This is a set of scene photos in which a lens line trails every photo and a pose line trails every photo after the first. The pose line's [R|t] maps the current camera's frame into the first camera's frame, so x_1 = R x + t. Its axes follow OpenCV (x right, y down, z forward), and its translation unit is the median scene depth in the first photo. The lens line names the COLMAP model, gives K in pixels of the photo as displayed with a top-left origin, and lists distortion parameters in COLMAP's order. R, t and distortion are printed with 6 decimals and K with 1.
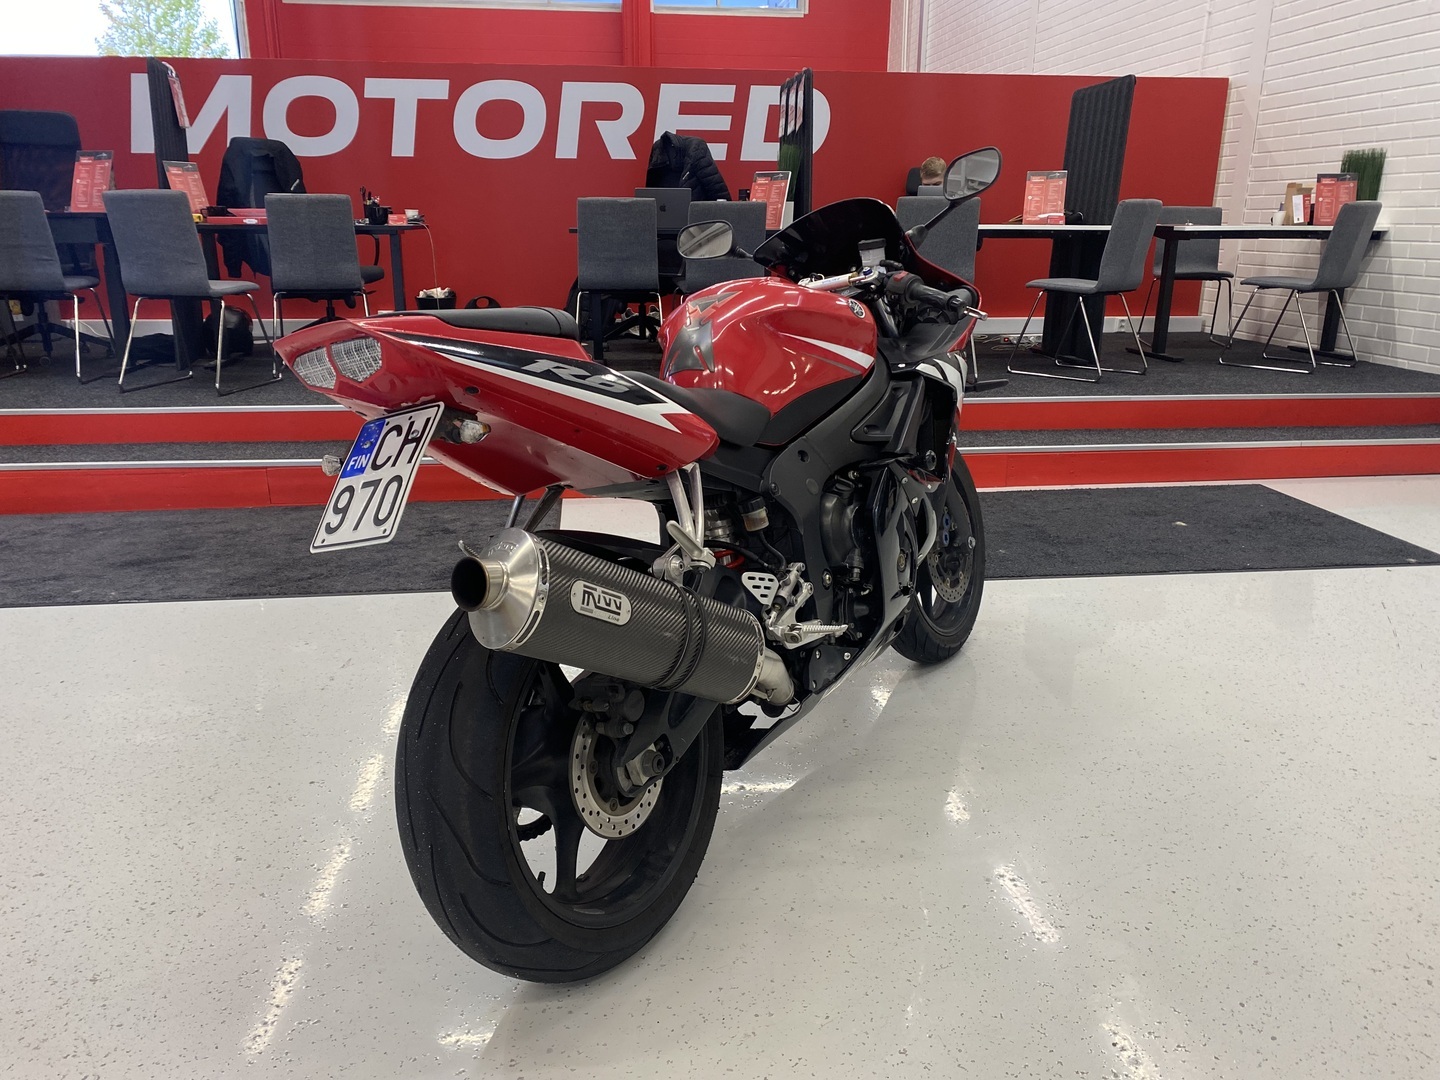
lens RADIAL K [[1098.6, 0, 717.5], [0, 1098.6, 534.3], [0, 0, 1]] dist [0.029044, -0.025625]
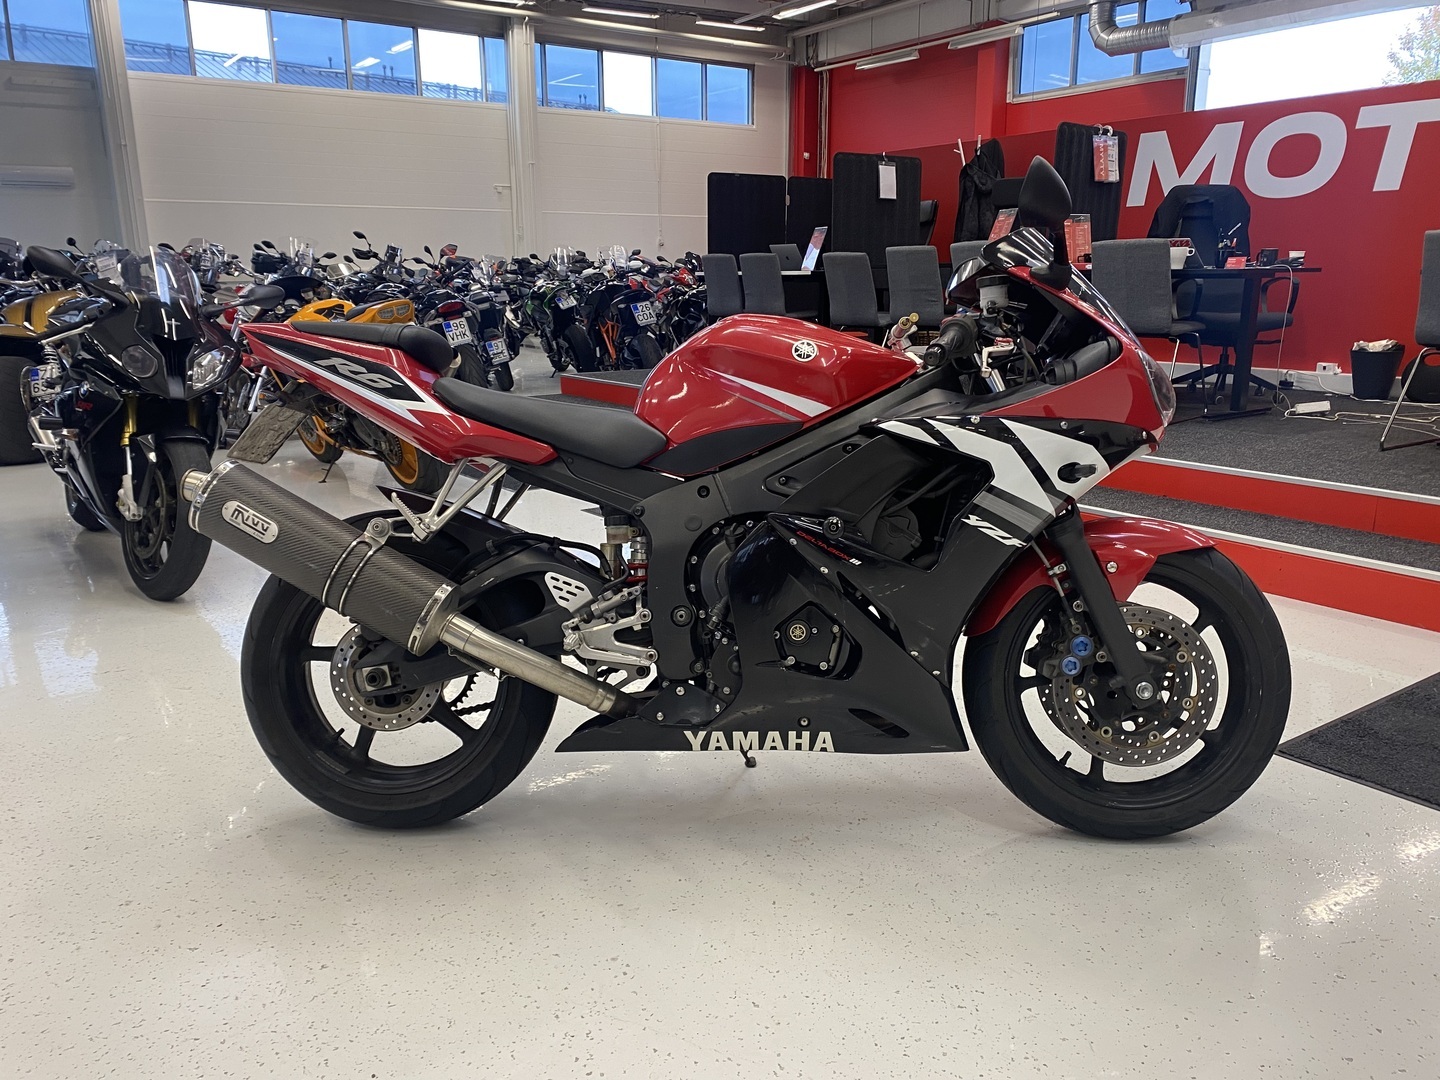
lens RADIAL K [[1098.6, 0, 717.5], [0, 1098.6, 534.3], [0, 0, 1]] dist [0.029044, -0.025625]
pose [[0.483216, 0.193229, -0.853912, 0.653124], [-0.228389, 0.969390, 0.090118, -0.087661], [0.845187, 0.151478, 0.512556, 0.355155]]
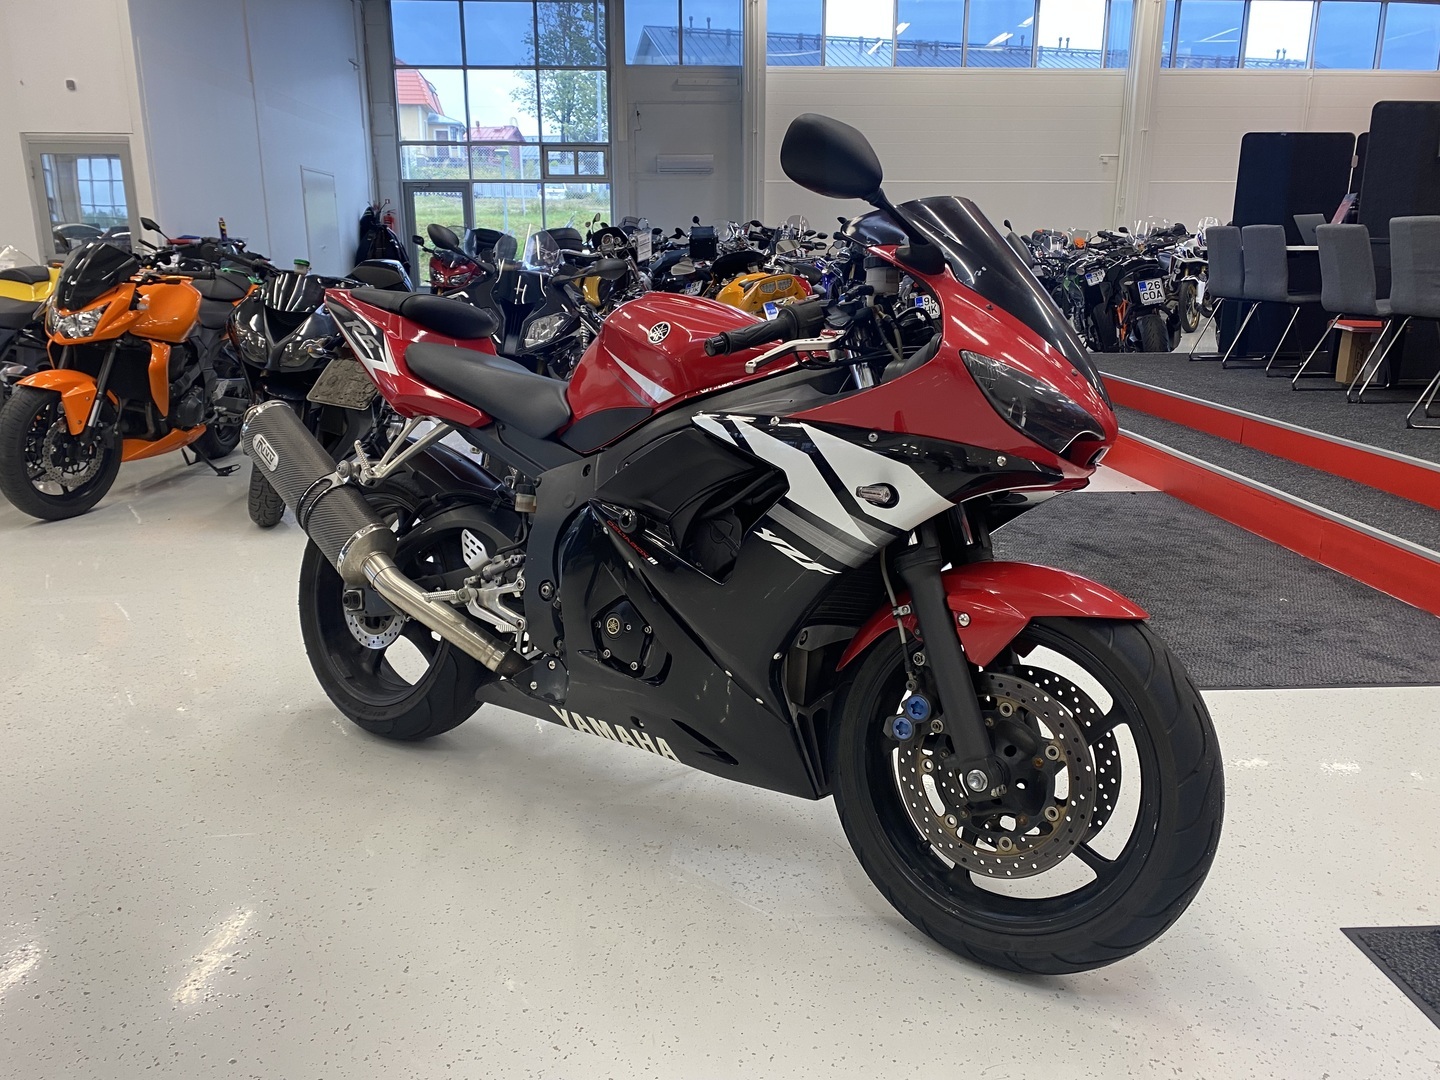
lens RADIAL K [[1086.5, 0, 721.4], [0, 1086.5, 508.5], [0, 0, 1]] dist [0.094260, -0.097667]
pose [[-0.038729, 0.225361, -0.973505, 0.717105], [-0.275969, 0.933933, 0.227179, -0.205597], [0.960386, 0.277455, 0.026022, 0.770916]]
